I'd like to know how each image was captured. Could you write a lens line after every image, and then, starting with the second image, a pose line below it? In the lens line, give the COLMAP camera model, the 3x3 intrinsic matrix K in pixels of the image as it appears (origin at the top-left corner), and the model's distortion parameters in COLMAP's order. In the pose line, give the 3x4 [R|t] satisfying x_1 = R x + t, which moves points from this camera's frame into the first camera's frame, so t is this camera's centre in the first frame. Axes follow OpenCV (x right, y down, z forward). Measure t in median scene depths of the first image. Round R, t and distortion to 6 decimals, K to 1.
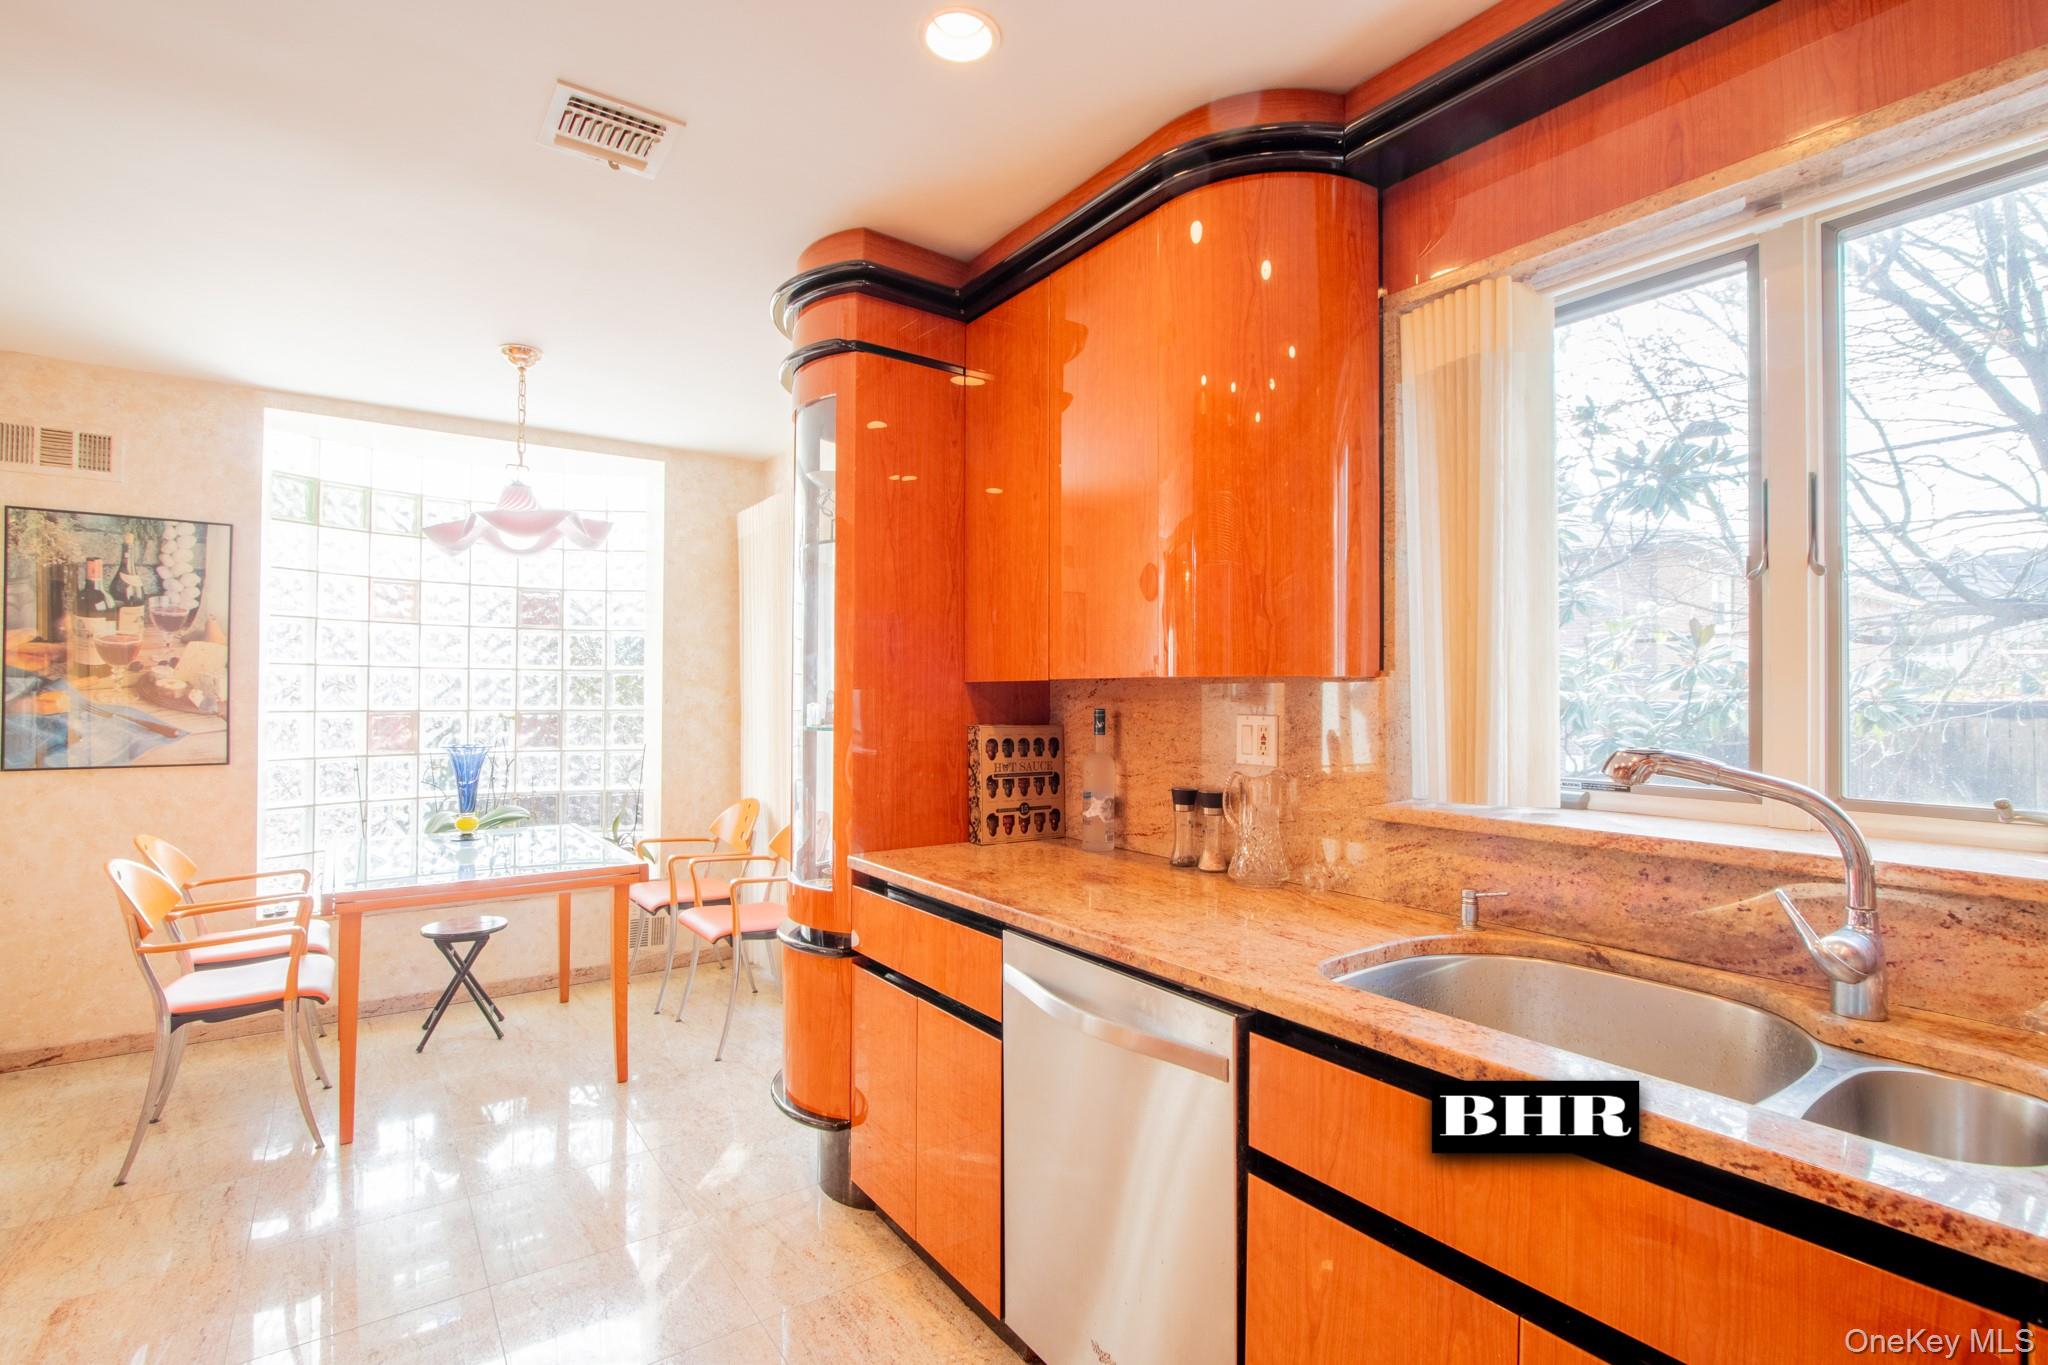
lens RADIAL K [[943.0, 0, 1024.5], [0, 943.0, 685.6], [0, 0, 1]] dist [-0.017088, 0.003410]
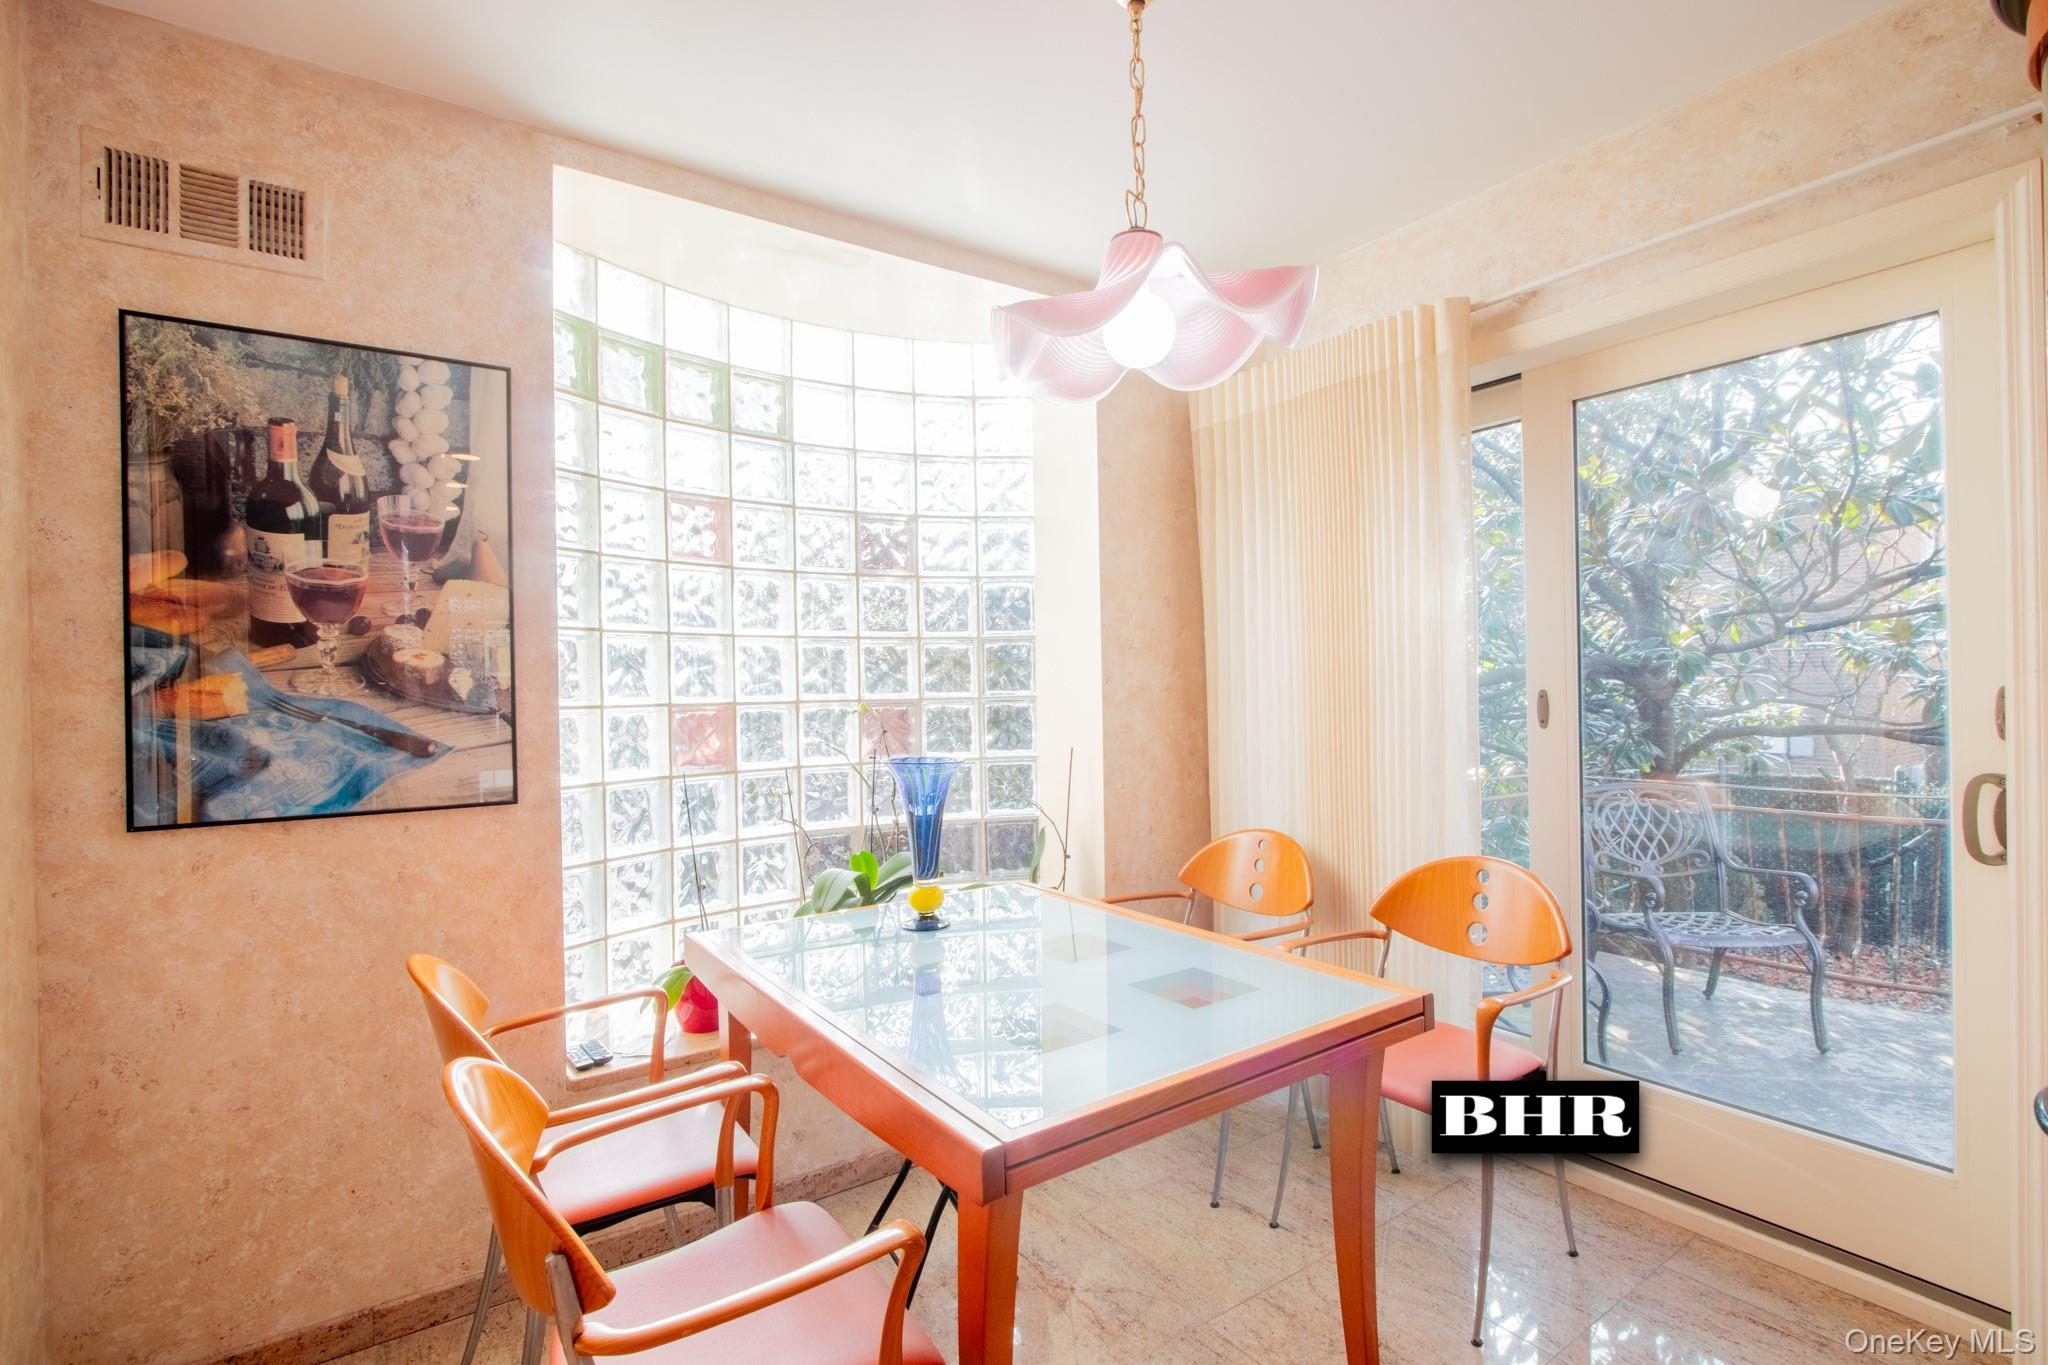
lens RADIAL K [[943.0, 0, 1017.9], [0, 943.0, 687.6], [0, 0, 1]] dist [-0.017088, 0.003410]
pose [[0.999554, -0.023083, -0.018967, -0.561178], [0.023269, 0.999682, 0.009678, 0.018358], [0.018738, -0.010115, 0.999773, 0.464662]]
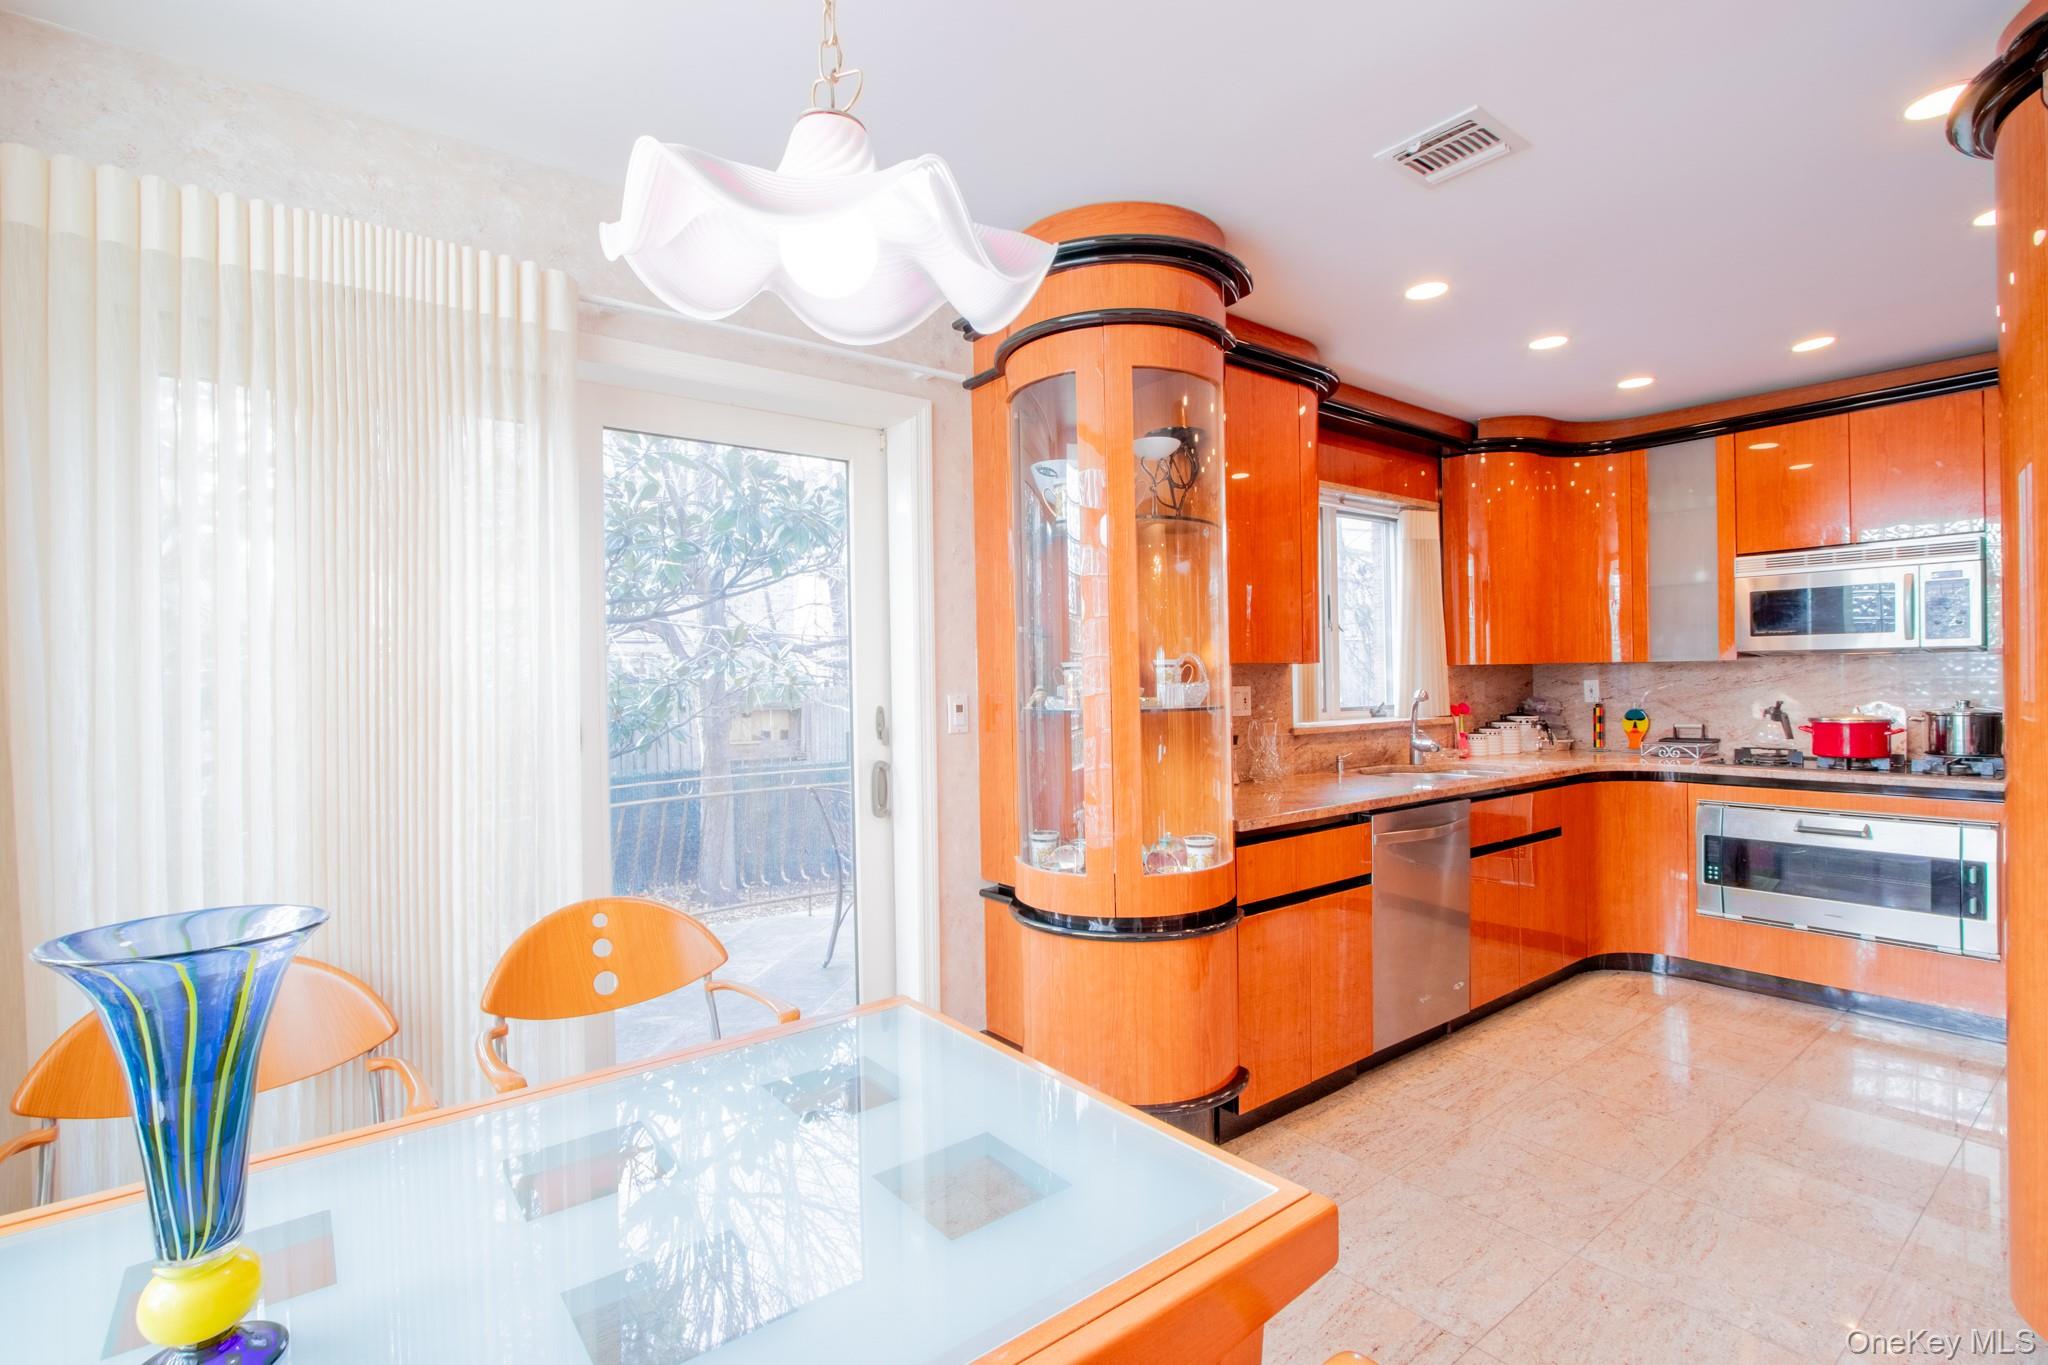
lens RADIAL K [[943.0, 0, 1029.9], [0, 943.0, 684.2], [0, 0, 1]] dist [-0.017088, 0.003410]
pose [[-0.038609, -0.009218, 0.999212, -2.643570], [0.002968, 0.999952, 0.009340, 0.019773], [-0.999250, 0.003326, -0.038580, 2.677011]]
